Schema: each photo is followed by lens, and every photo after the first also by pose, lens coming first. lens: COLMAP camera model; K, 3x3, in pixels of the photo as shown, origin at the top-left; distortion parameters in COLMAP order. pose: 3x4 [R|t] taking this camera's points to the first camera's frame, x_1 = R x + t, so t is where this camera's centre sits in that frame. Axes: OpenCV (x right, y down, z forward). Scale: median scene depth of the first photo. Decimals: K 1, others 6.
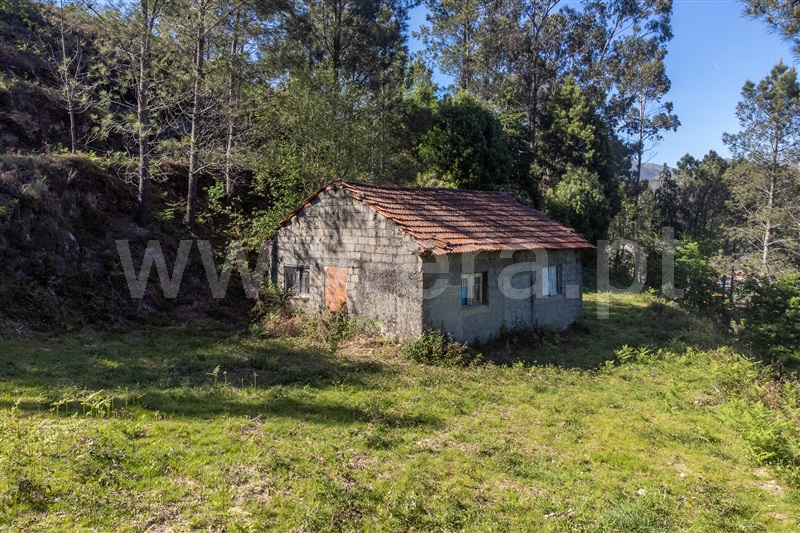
lens RADIAL K [[597.5, 0, 401.0], [0, 597.5, 233.8], [0, 0, 1]] dist [0.029416, -0.006725]
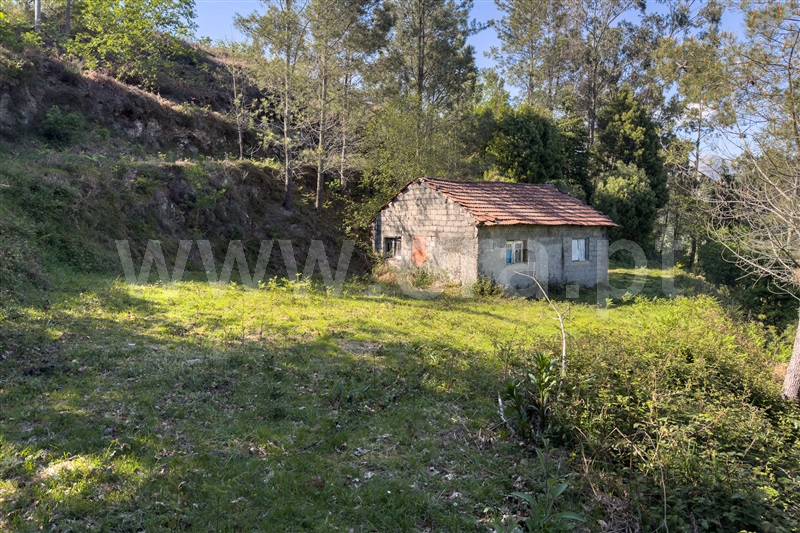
lens RADIAL K [[580.3, 0, 406.4], [0, 580.3, 255.5], [0, 0, 1]] dist [0.072132, -0.092291]
pose [[0.991549, 0.006882, -0.129548, 0.031678], [-0.001708, 0.999198, 0.040005, 0.034822], [0.129720, -0.039445, 0.990766, -0.304229]]
